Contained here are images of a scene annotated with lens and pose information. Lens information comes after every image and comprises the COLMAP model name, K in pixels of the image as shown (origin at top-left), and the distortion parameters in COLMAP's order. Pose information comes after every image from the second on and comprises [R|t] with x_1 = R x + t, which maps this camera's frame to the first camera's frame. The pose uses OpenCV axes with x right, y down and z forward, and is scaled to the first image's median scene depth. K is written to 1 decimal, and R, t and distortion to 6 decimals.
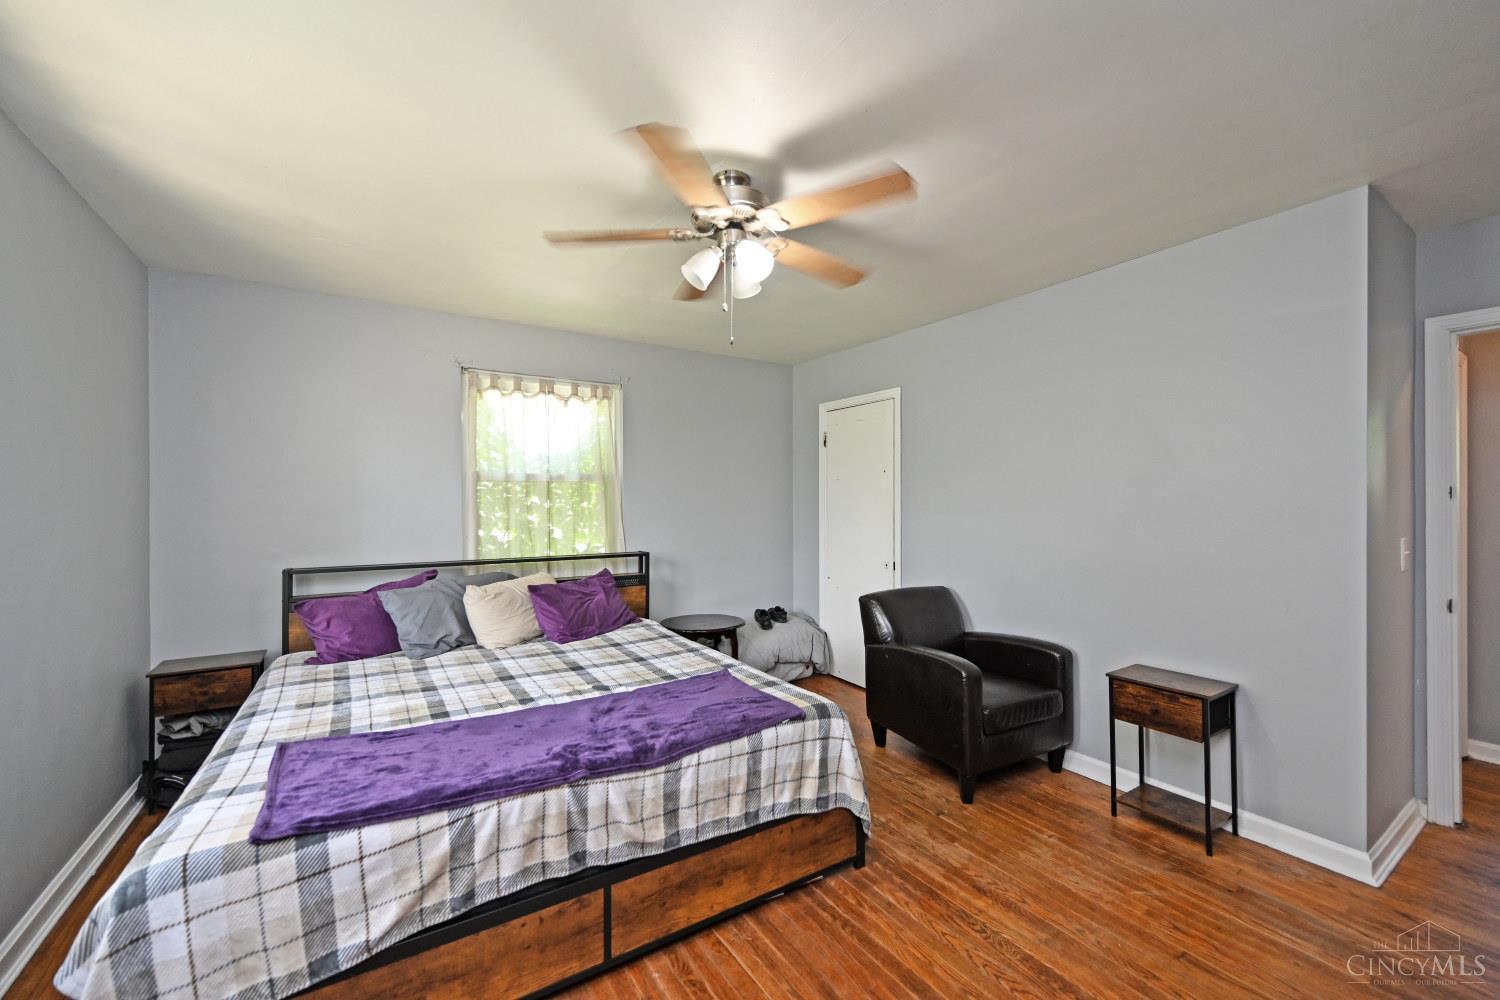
lens RADIAL K [[589.4, 0, 750.2], [0, 589.4, 498.3], [0, 0, 1]] dist [0.000222, 0.000078]
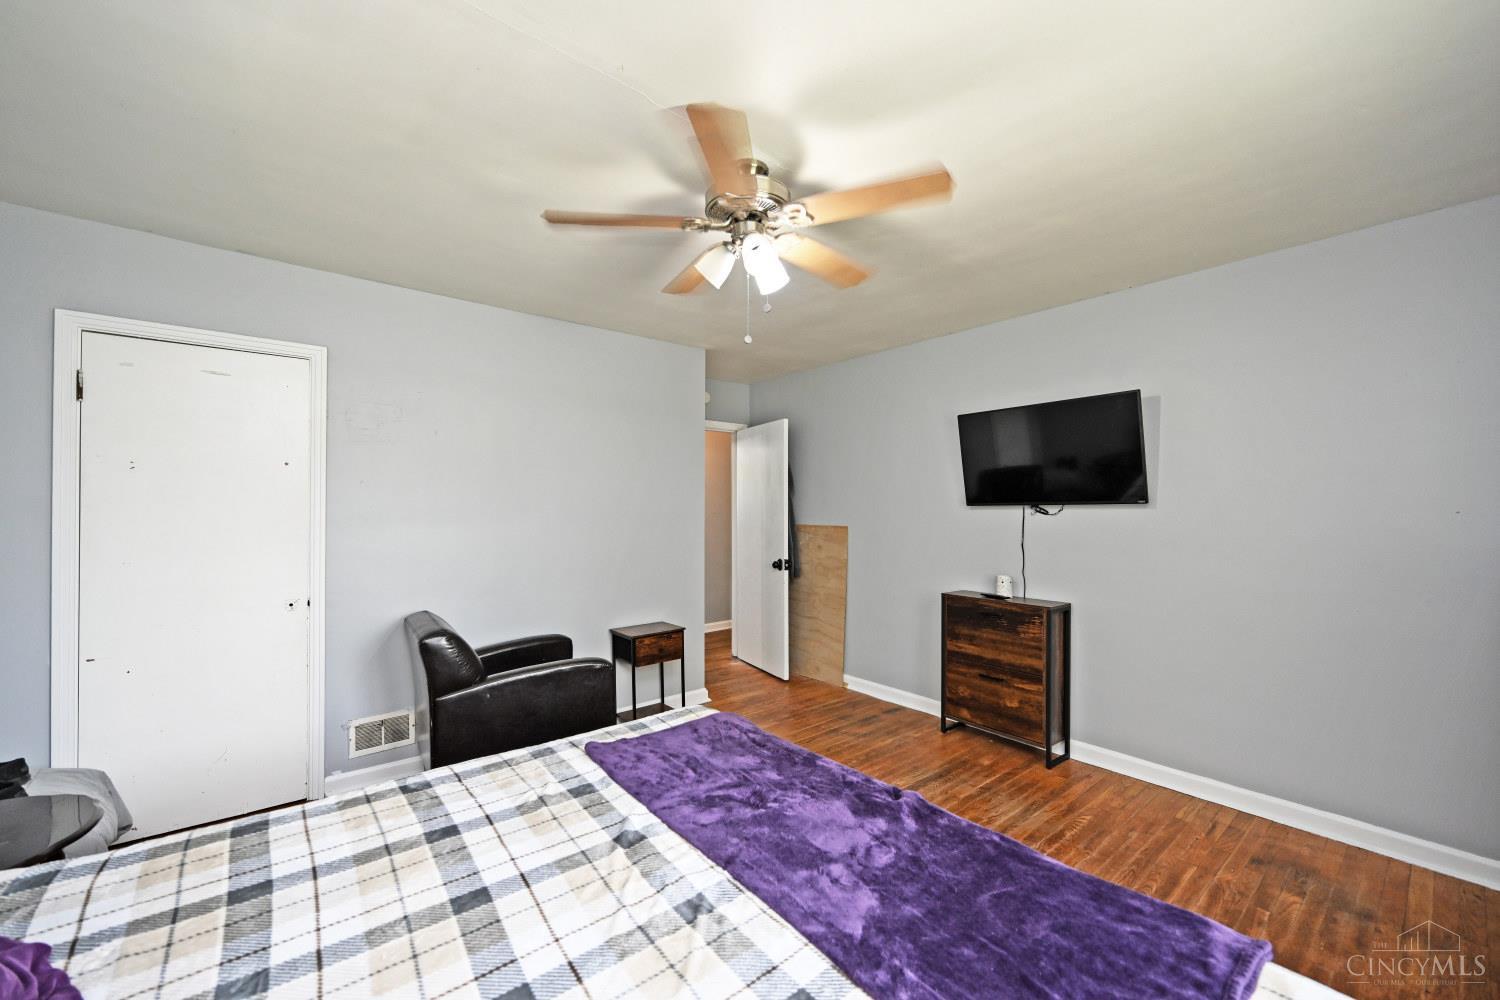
lens RADIAL K [[589.4, 0, 749.9], [0, 589.4, 505.1], [0, 0, 1]] dist [0.000222, 0.000078]
pose [[-0.102354, 0.008674, 0.994710, -0.767030], [0.001889, 0.999962, -0.008525, 0.010907], [-0.994746, 0.001006, -0.102367, 0.881697]]
